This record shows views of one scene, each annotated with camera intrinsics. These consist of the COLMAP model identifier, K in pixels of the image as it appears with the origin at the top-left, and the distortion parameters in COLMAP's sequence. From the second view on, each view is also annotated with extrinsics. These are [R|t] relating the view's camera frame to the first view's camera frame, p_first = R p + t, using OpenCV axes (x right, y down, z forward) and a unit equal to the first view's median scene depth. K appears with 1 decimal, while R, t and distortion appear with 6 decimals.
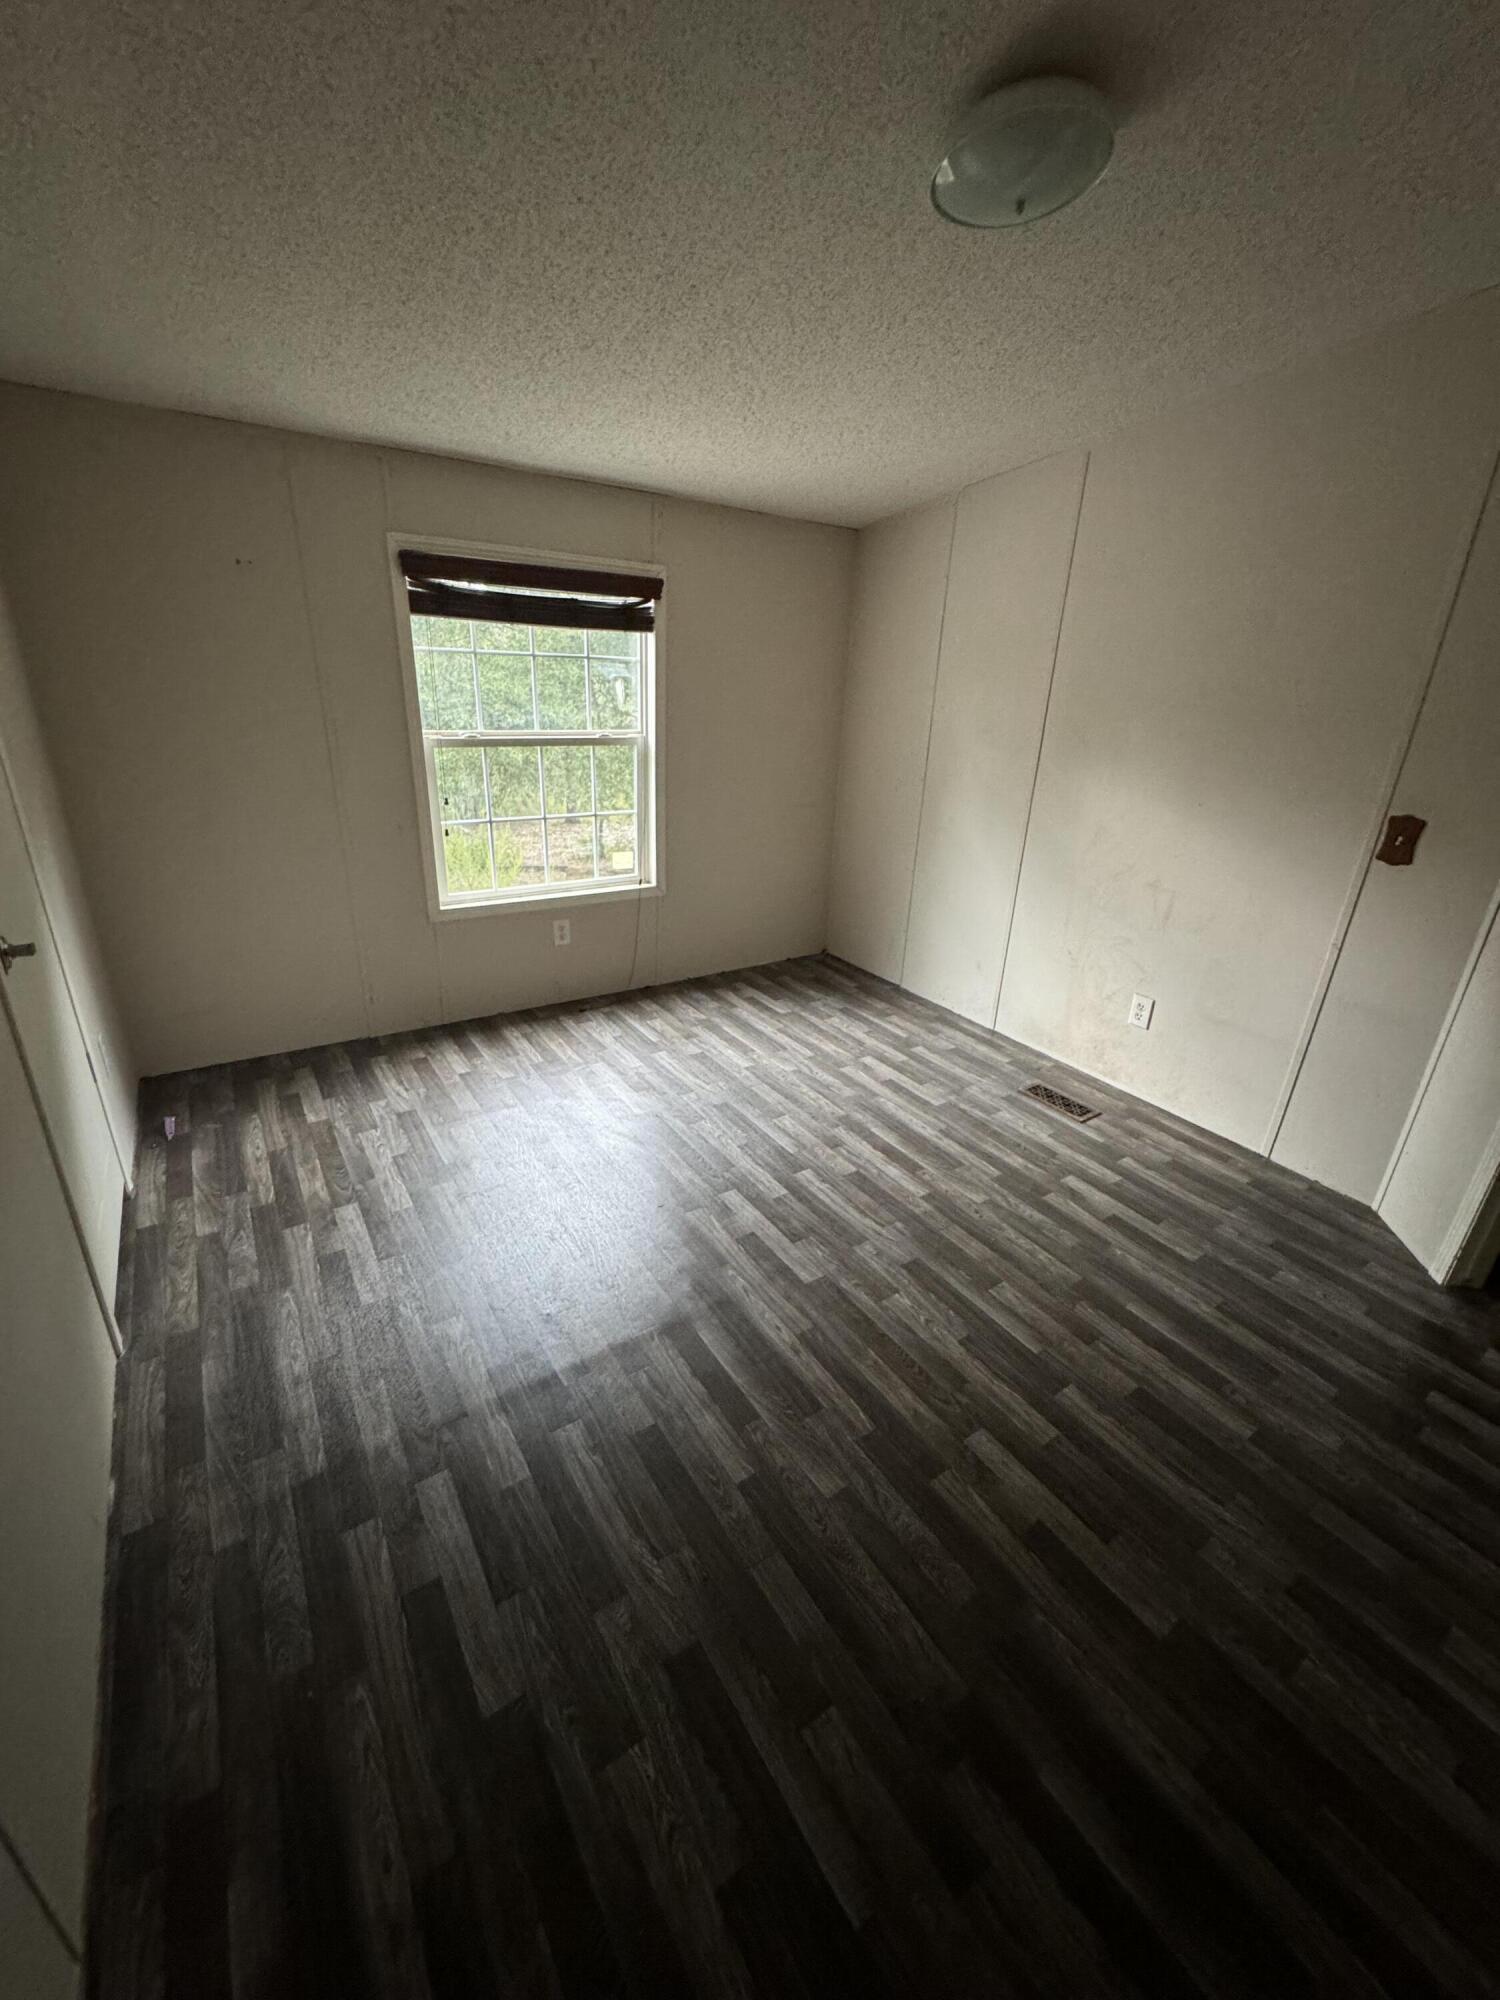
lens RADIAL K [[806.6, 0, 758.6], [0, 806.6, 991.5], [0, 0, 1]] dist [-0.001295, -0.000307]
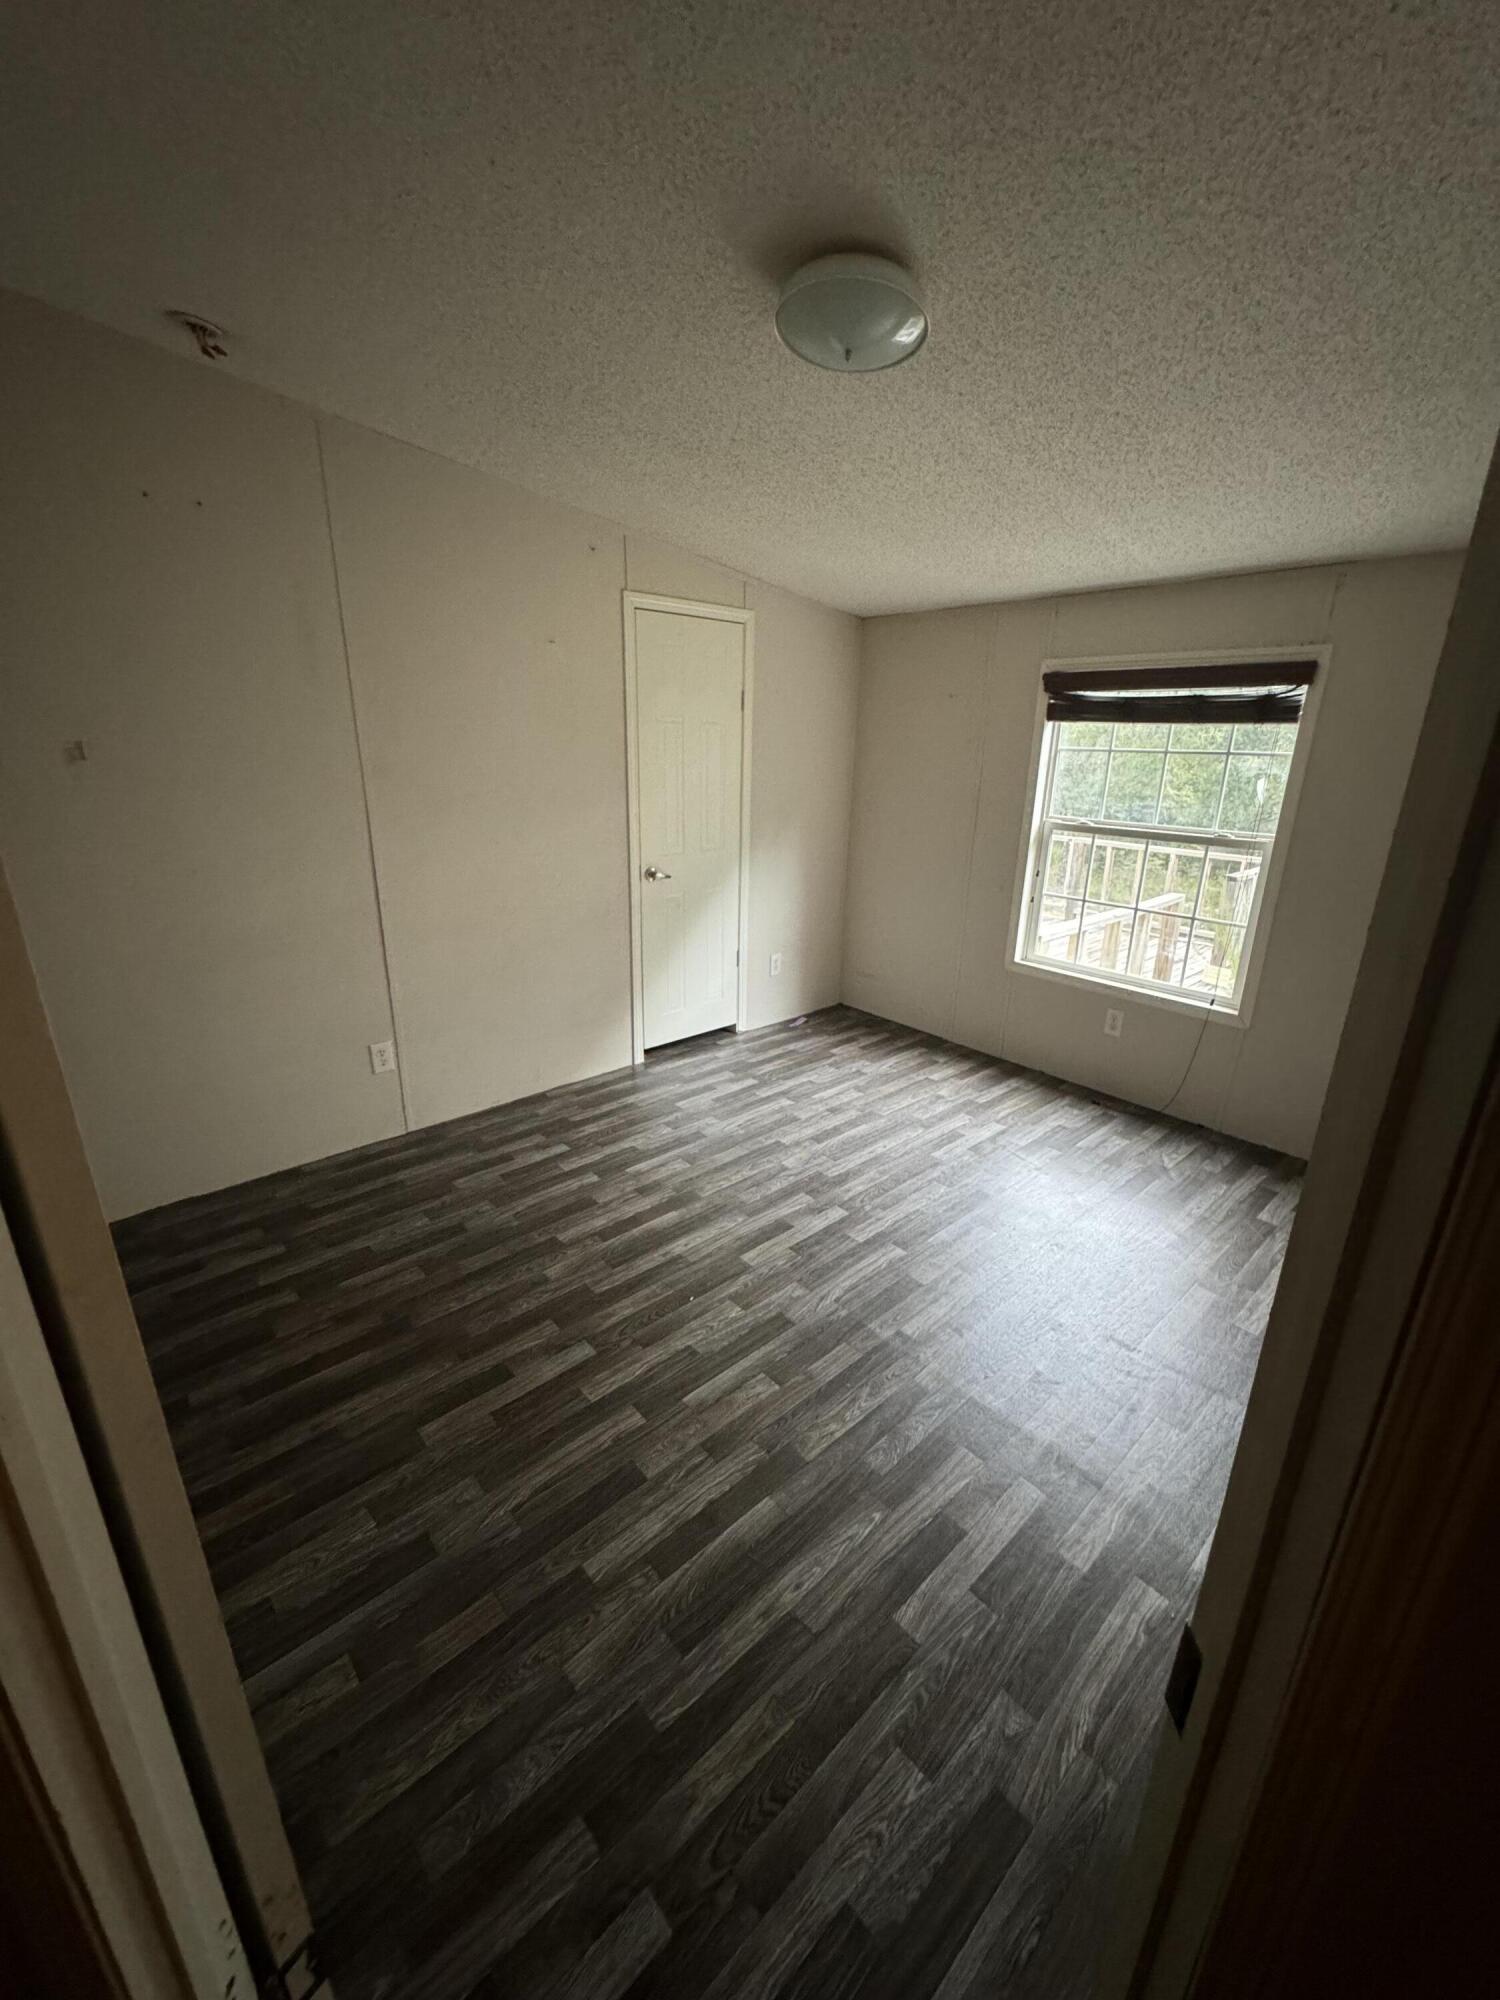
lens RADIAL K [[806.6, 0, 760.6], [0, 806.6, 1008.7], [0, 0, 1]] dist [-0.001295, -0.000307]
pose [[0.147486, 0.279246, -0.948825, 0.785550], [-0.378783, 0.902125, 0.206623, -0.161953], [0.913658, 0.328925, 0.238825, 0.452519]]
